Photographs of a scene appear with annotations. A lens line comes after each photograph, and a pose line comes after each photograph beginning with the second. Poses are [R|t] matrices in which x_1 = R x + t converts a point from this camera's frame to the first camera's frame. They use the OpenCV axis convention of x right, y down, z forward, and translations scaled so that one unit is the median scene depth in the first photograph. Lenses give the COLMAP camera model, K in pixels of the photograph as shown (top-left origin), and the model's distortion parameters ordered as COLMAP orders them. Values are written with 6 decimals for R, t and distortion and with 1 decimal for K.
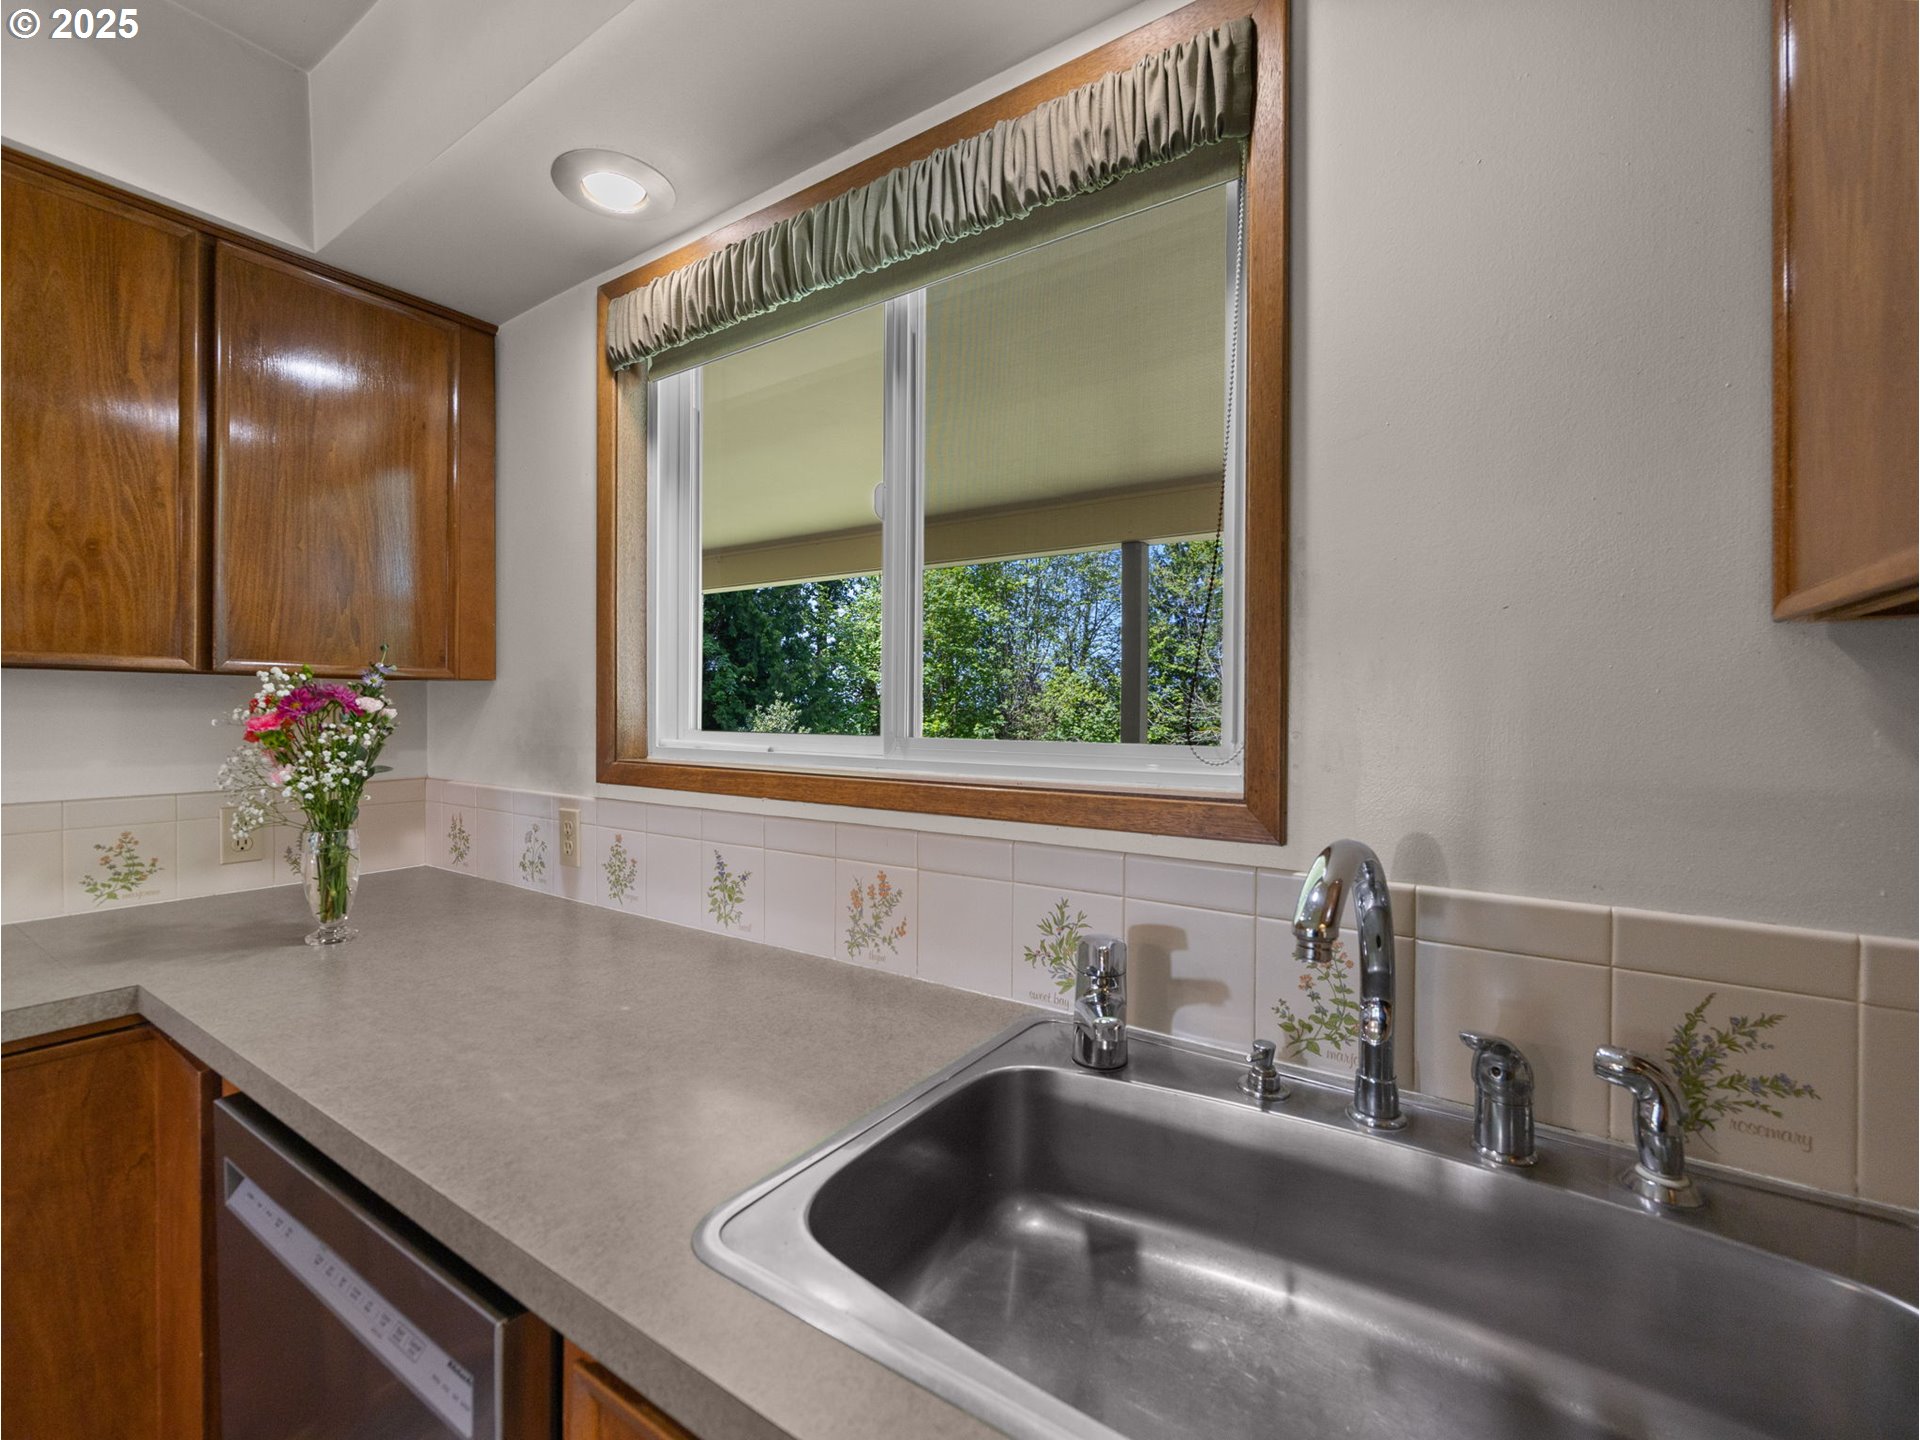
lens RADIAL K [[835.6, 0, 954.0], [0, 835.6, 701.1], [0, 0, 1]] dist [-0.000906, -0.000057]
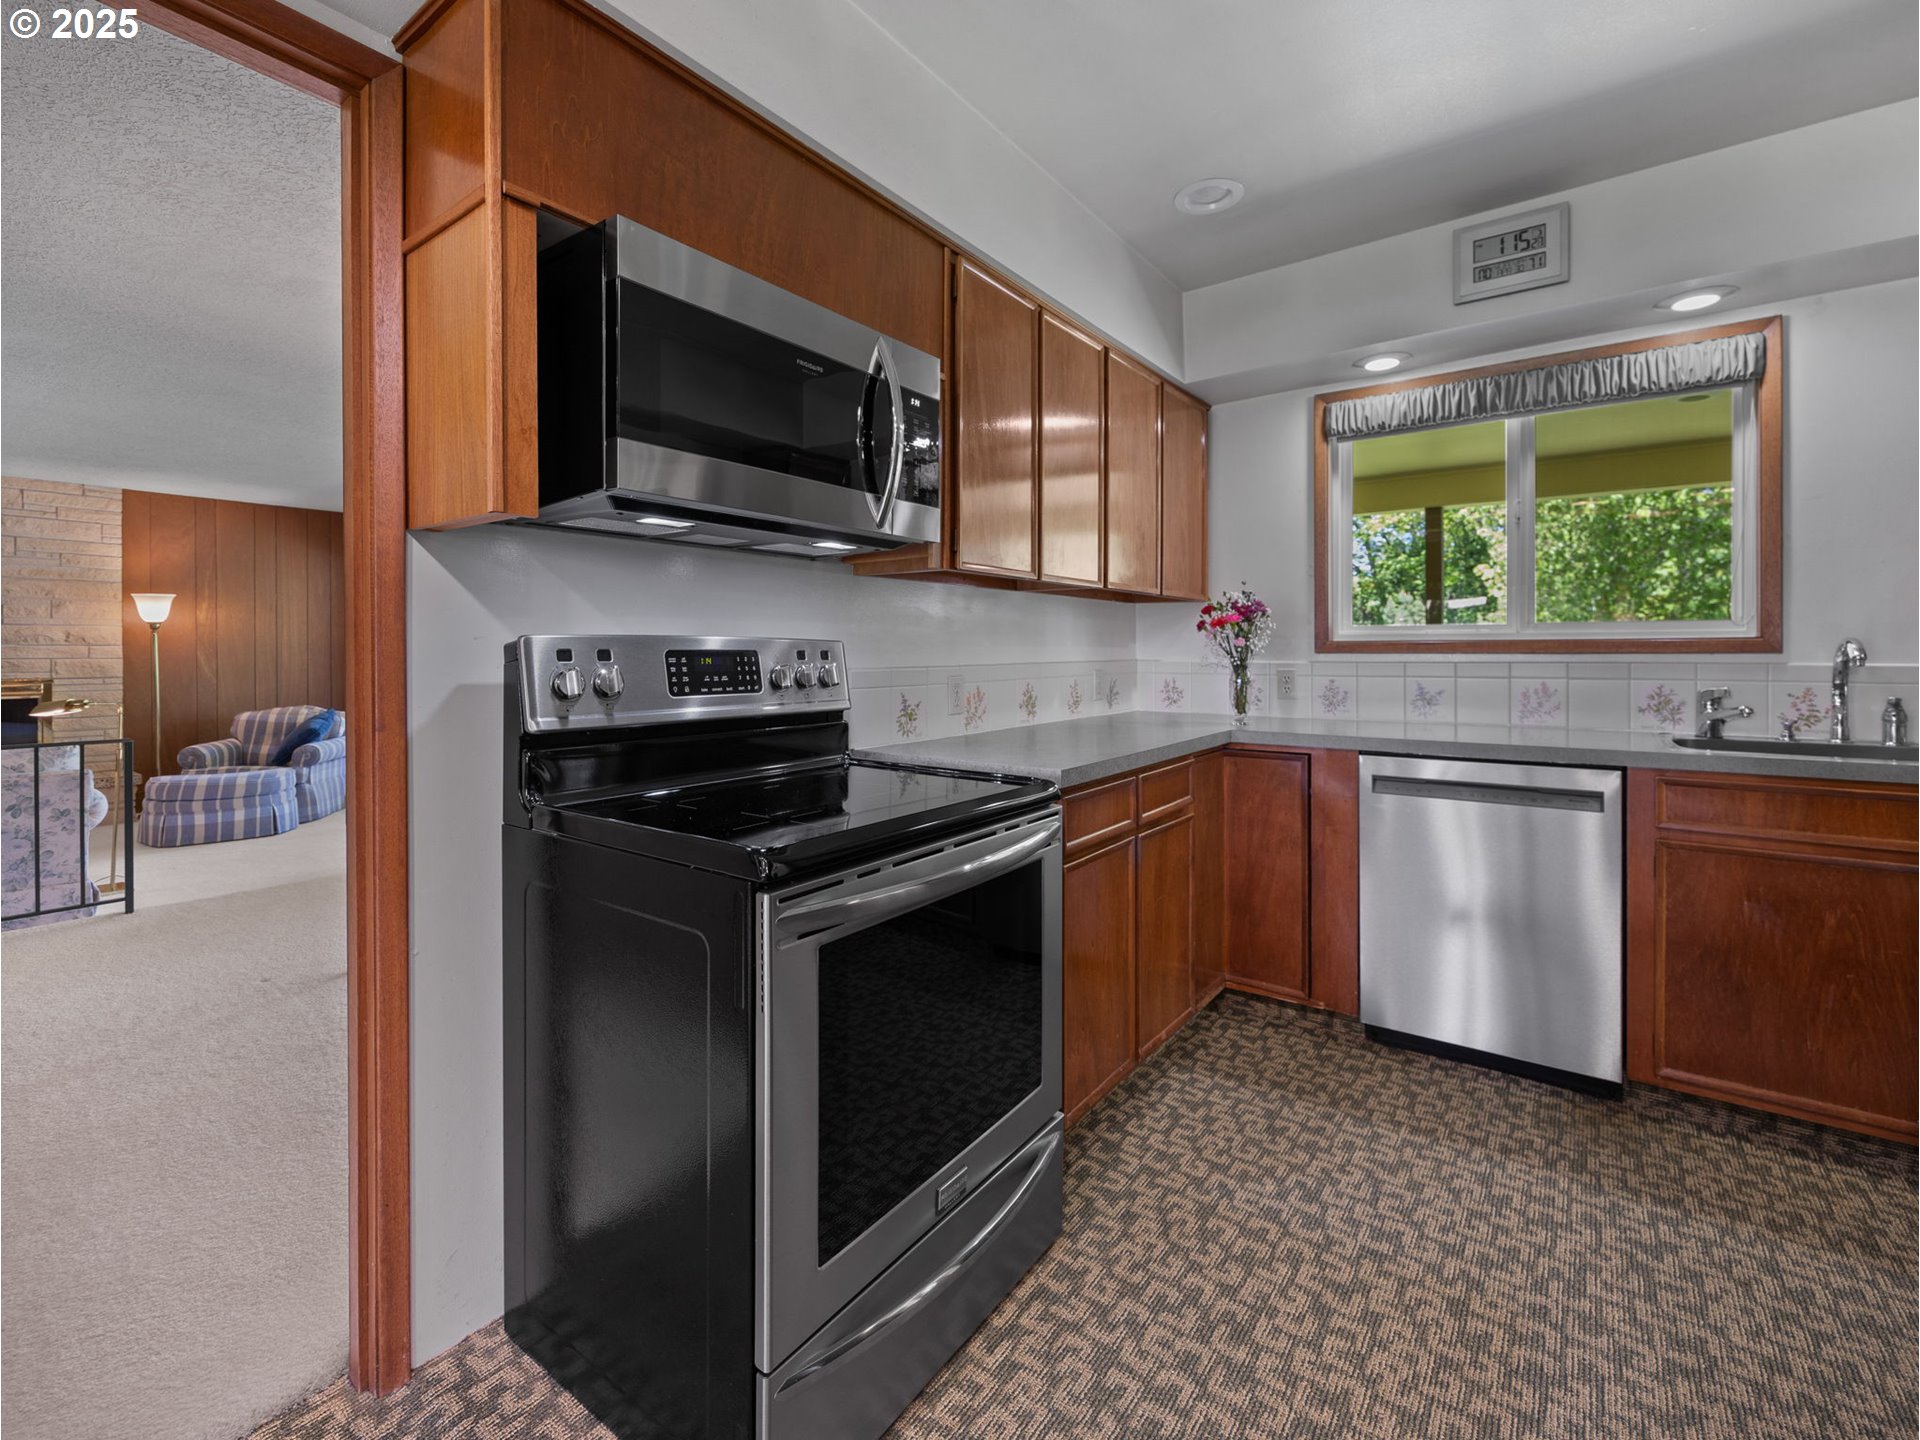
lens RADIAL K [[835.9, 0, 979.1], [0, 835.9, 635.3], [0, 0, 1]] dist [-0.001795, -0.000764]
pose [[0.999788, -0.007039, -0.019341, -1.525509], [0.006832, 0.999919, -0.010748, 0.095766], [0.019415, 0.010613, 0.999755, -1.220409]]
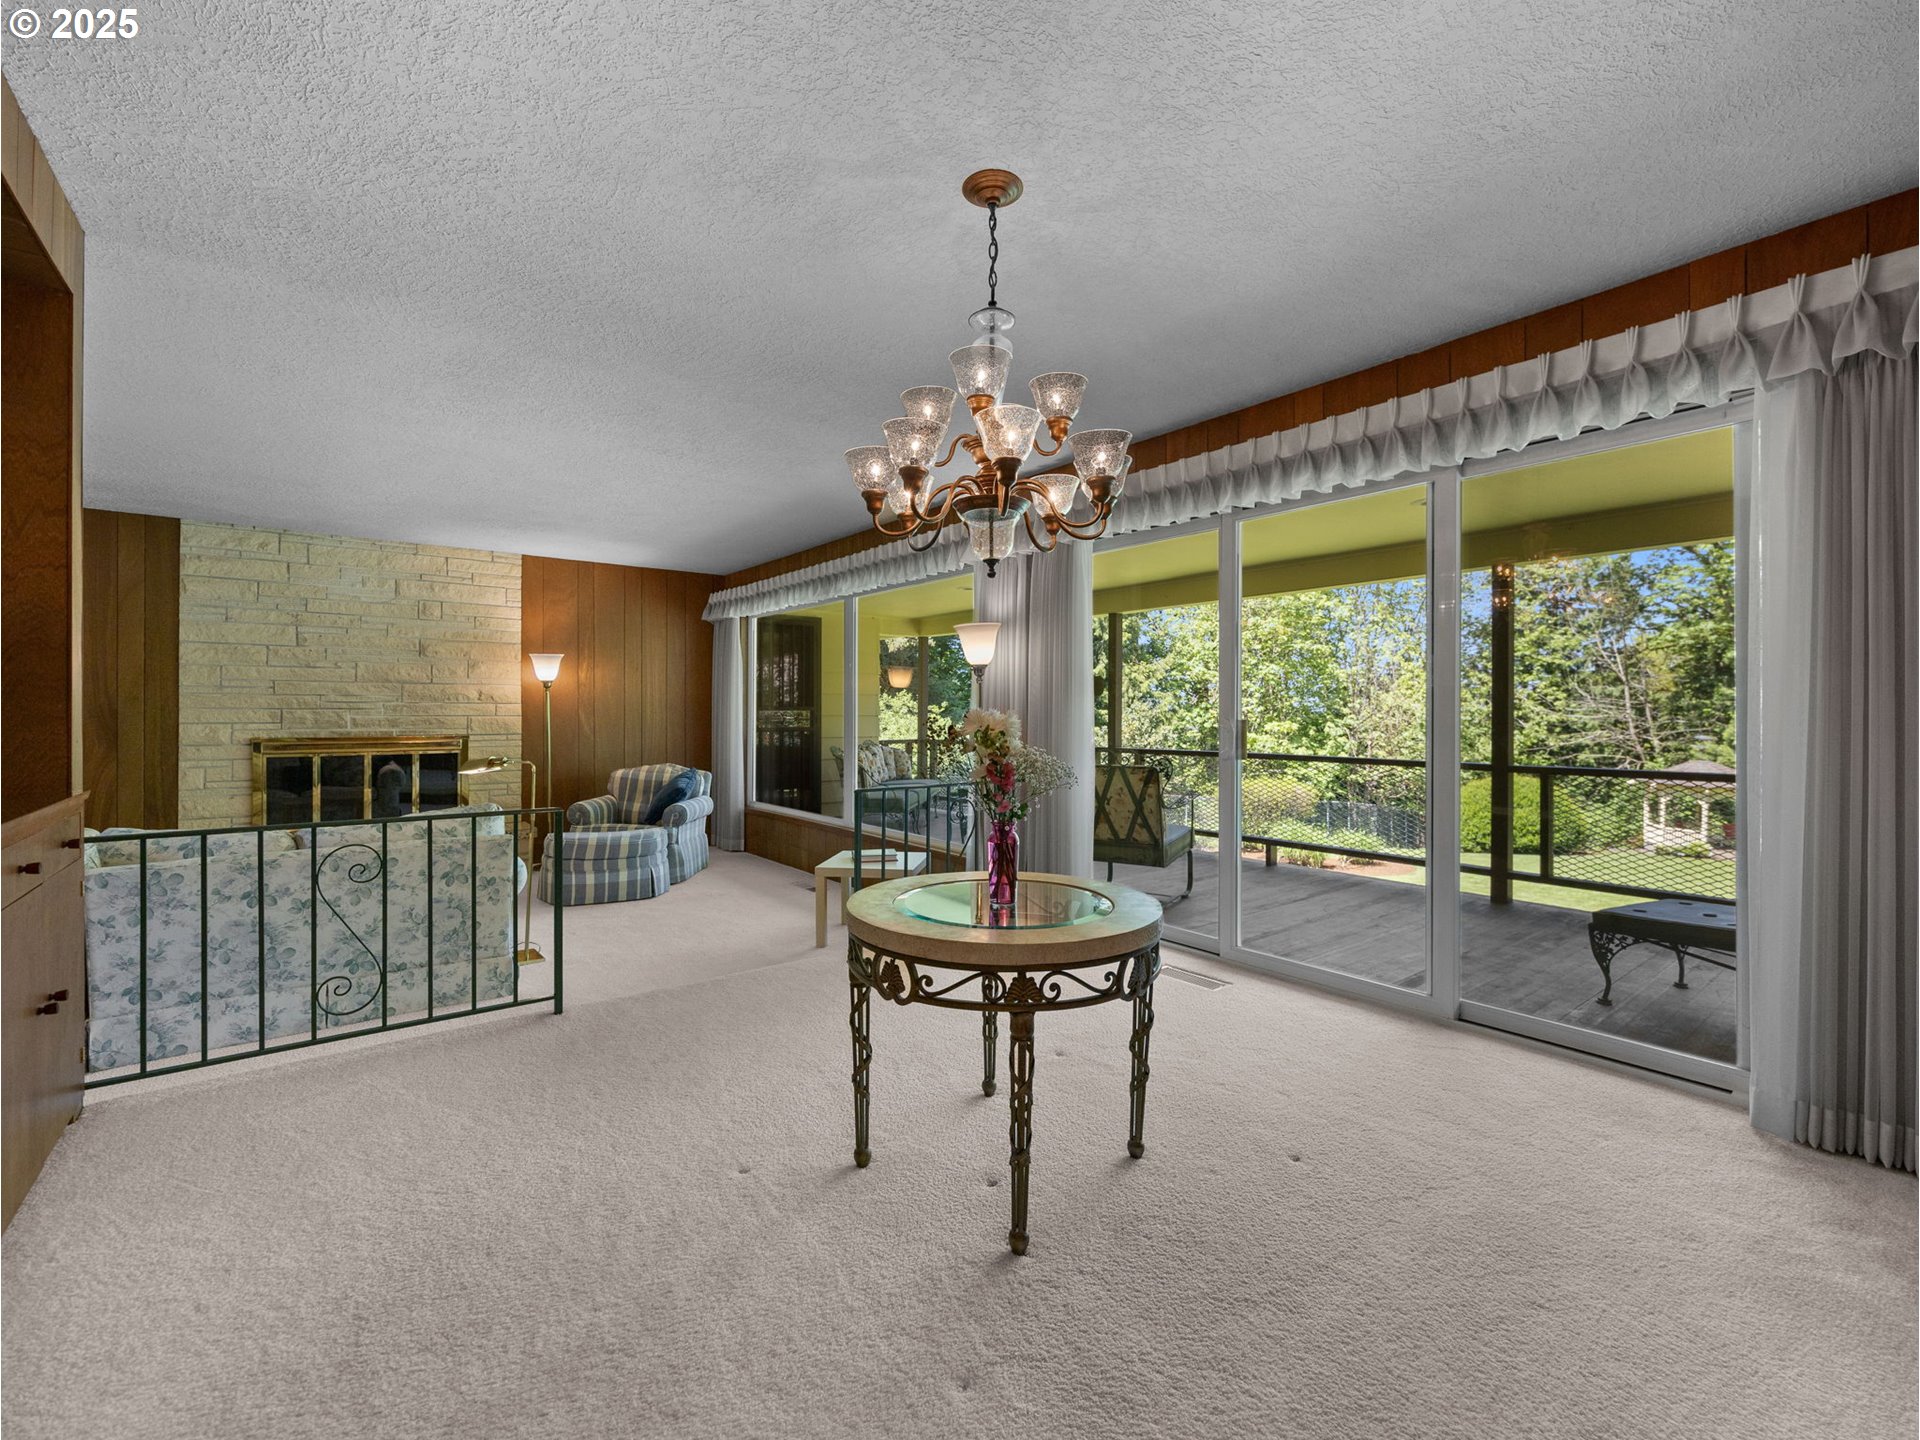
lens RADIAL K [[834.0, 0, 986.0], [0, 834.0, 687.2], [0, 0, 1]] dist [-0.005293, -0.000558]
pose [[0.957933, -0.014715, -0.286615, -2.672346], [0.008016, 0.999667, -0.024533, 0.121227], [0.286881, 0.021204, 0.957732, -0.334731]]
